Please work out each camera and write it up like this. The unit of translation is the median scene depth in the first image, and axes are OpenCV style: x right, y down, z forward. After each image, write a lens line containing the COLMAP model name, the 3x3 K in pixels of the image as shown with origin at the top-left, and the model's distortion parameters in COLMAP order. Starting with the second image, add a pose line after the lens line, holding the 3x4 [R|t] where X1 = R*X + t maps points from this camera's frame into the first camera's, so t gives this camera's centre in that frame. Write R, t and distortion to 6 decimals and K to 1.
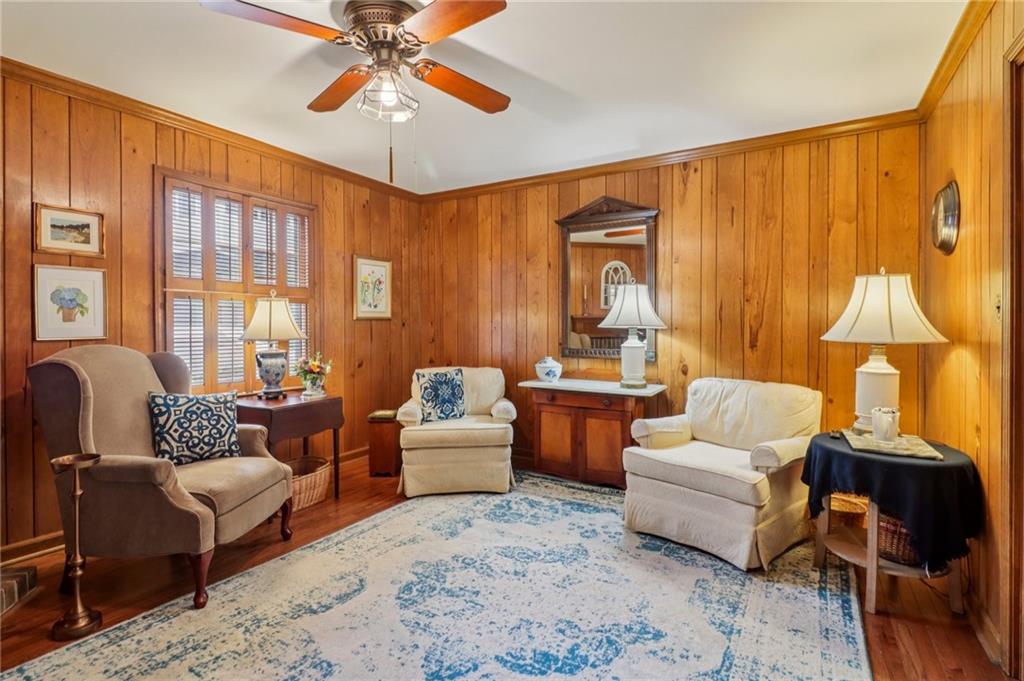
lens RADIAL K [[492.1, 0, 509.4], [0, 492.1, 329.7], [0, 0, 1]] dist [0.000247, -0.015096]
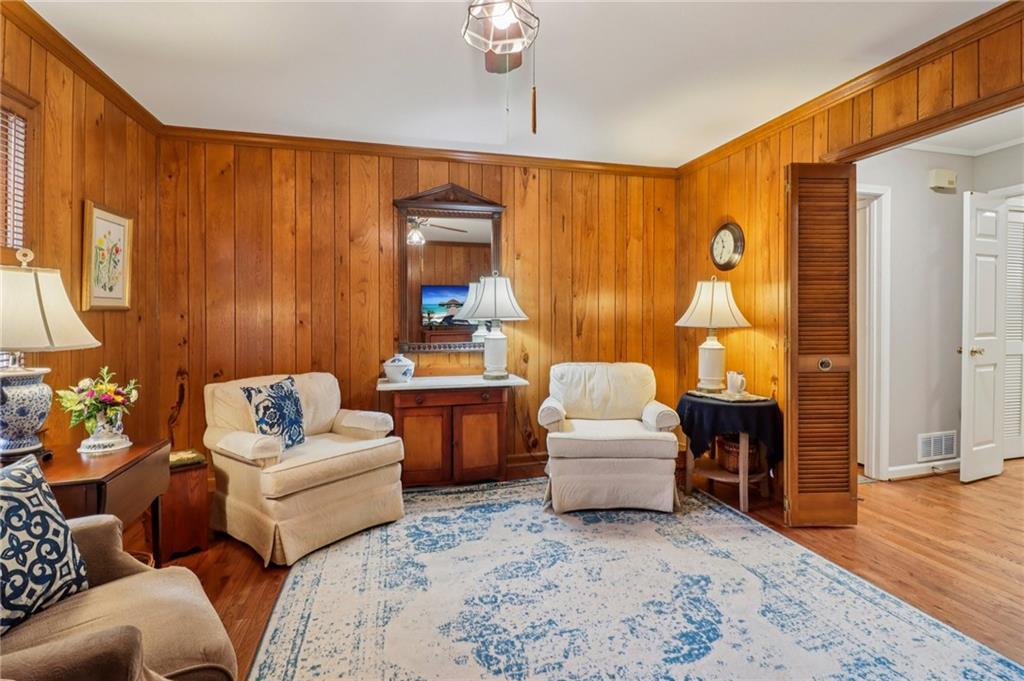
lens RADIAL K [[494.0, 0, 519.6], [0, 494.0, 316.9], [0, 0, 1]] dist [-0.000069, -0.014337]
pose [[0.690672, -0.003512, 0.723160, -0.557564], [0.012127, 0.999904, -0.006726, -0.003325], [-0.723067, 0.013416, 0.690648, 0.320954]]
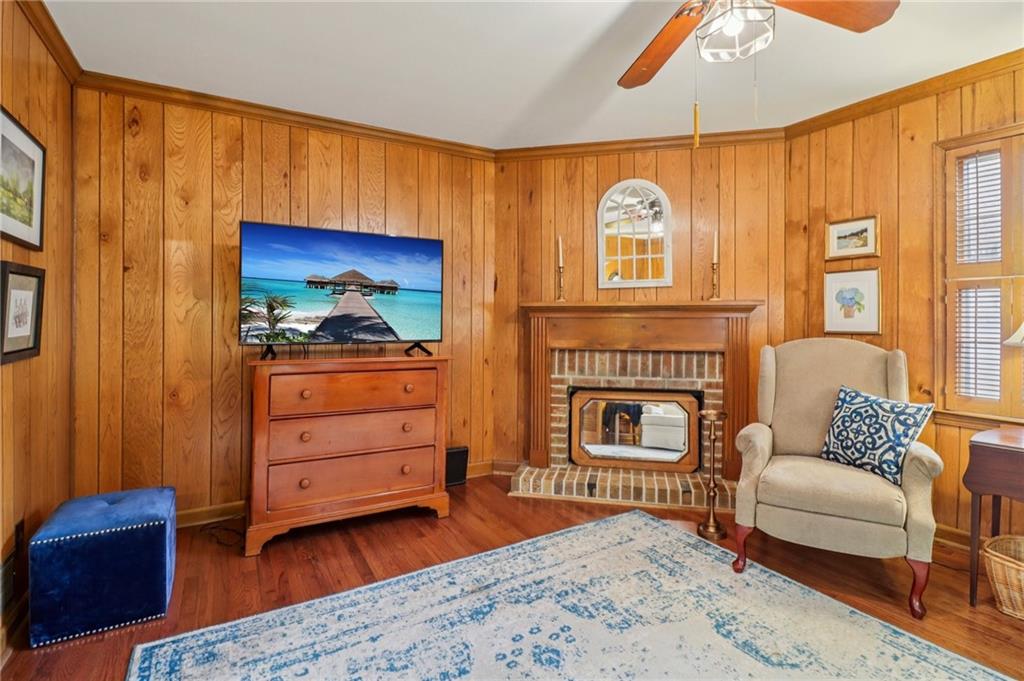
lens RADIAL K [[491.5, 0, 525.8], [0, 491.5, 322.6], [0, 0, 1]] dist [-0.000335, -0.013074]
pose [[-0.463420, 0.001392, -0.886138, 0.421270], [-0.009988, 0.999927, 0.006795, -0.004996], [0.886083, 0.012000, -0.463372, 0.769204]]
